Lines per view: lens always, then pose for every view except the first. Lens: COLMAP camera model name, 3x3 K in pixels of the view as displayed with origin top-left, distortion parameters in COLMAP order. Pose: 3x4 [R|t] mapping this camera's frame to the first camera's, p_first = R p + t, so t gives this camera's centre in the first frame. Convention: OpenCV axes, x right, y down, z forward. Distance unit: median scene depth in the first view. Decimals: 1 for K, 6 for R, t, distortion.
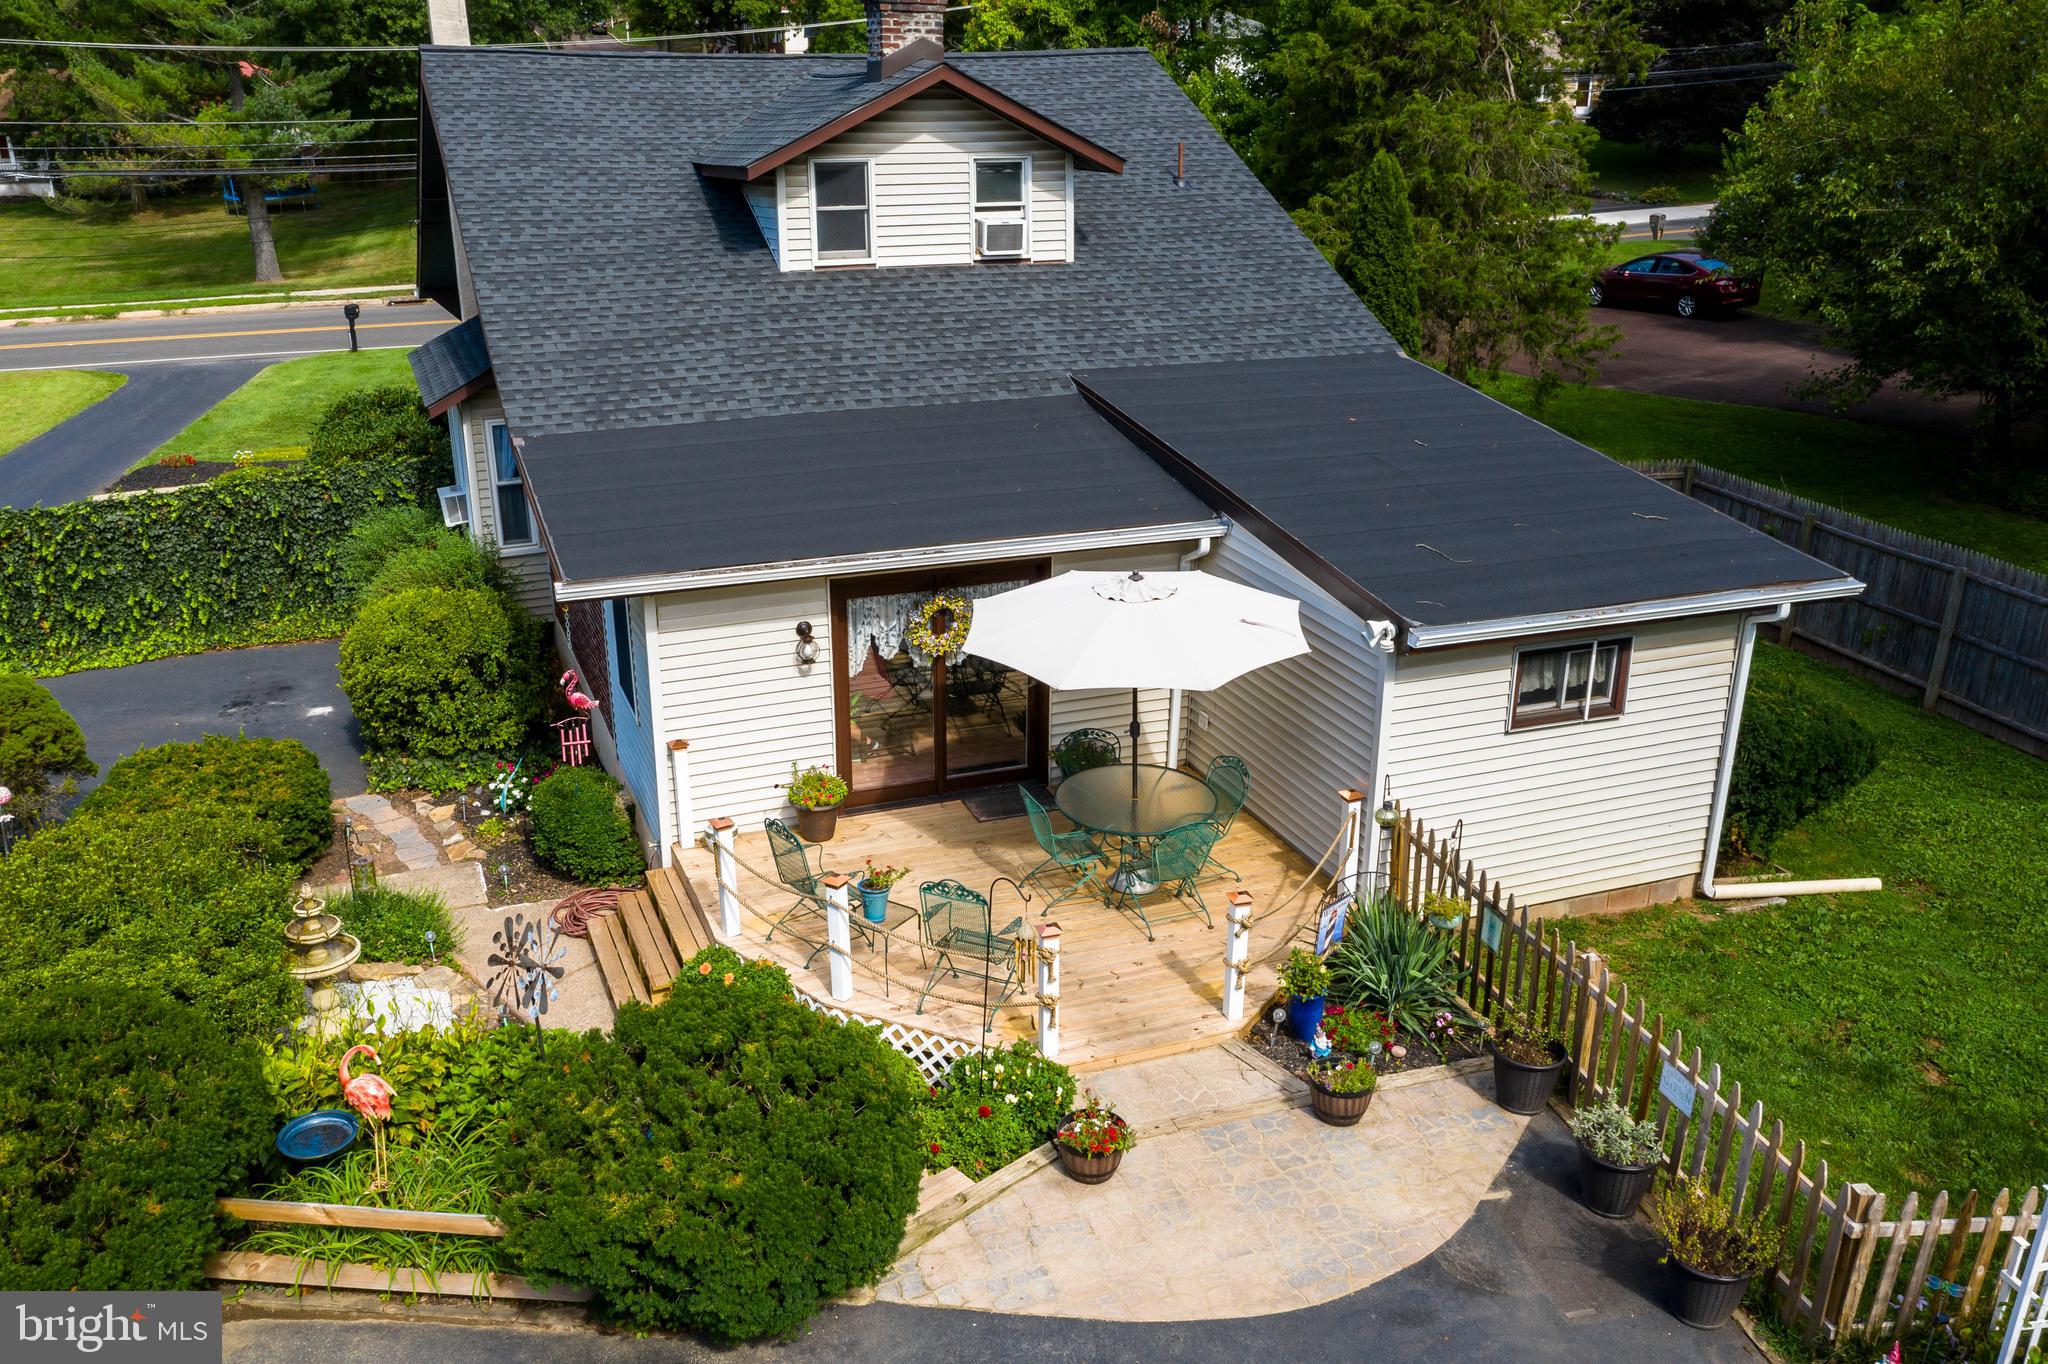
lens RADIAL K [[1695.7, 0, 993.6], [0, 1695.7, 703.6], [0, 0, 1]] dist [-0.004337, -0.001565]
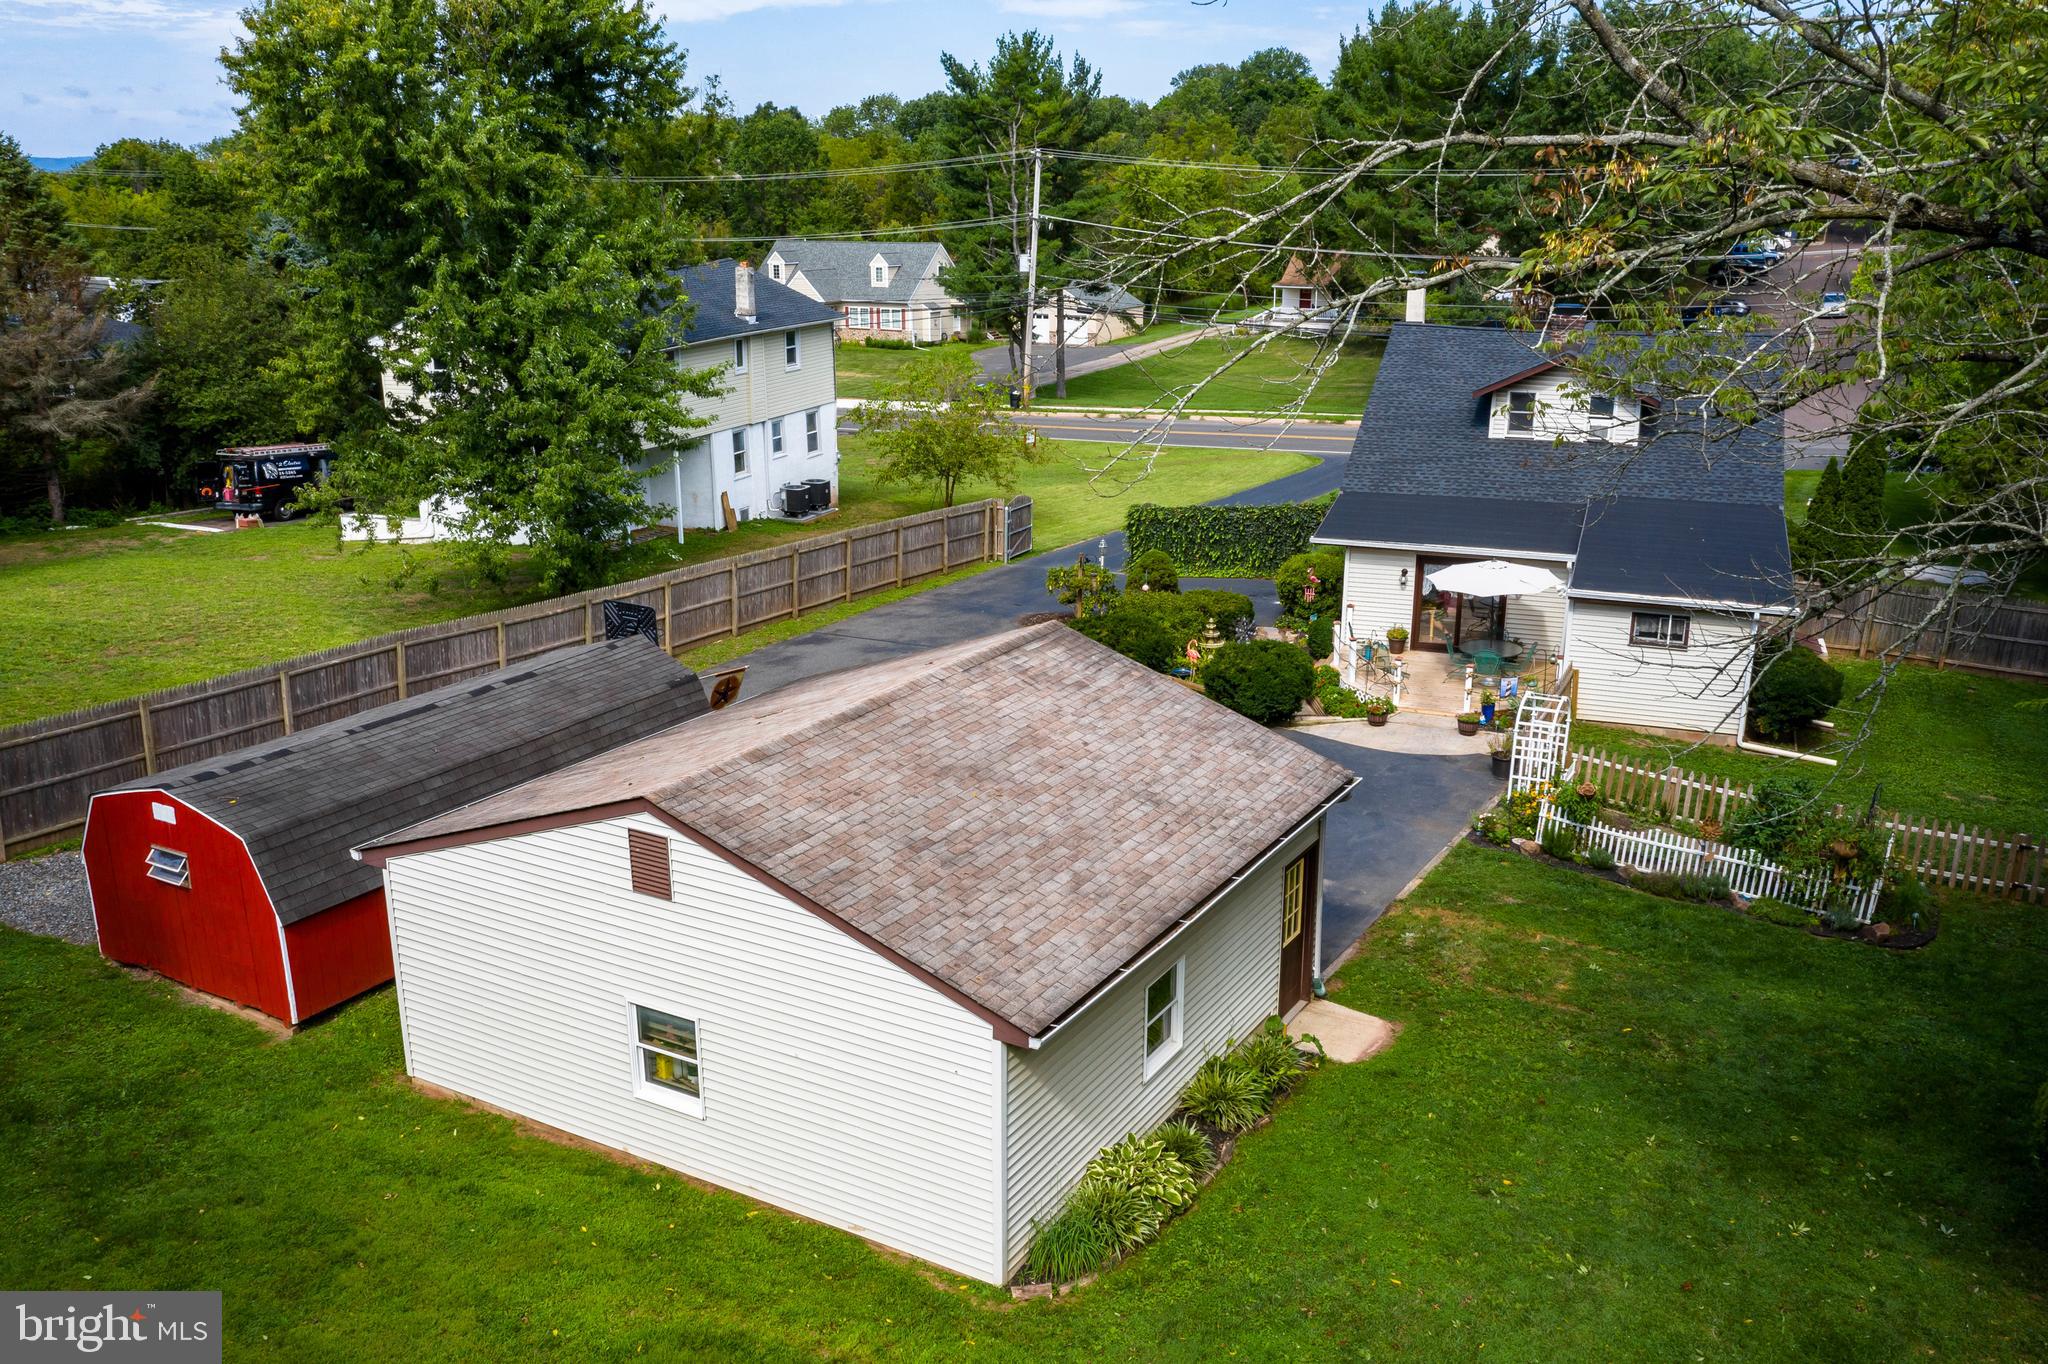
lens RADIAL K [[1690.9, 0, 1031.5], [0, 1690.9, 715.5], [0, 0, 1]] dist [-0.010597, -0.004164]
pose [[0.755446, 0.195125, -0.625482, 1.133916], [-0.232253, 0.972387, 0.022834, 0.247326], [0.612666, 0.128020, 0.779905, -1.370186]]
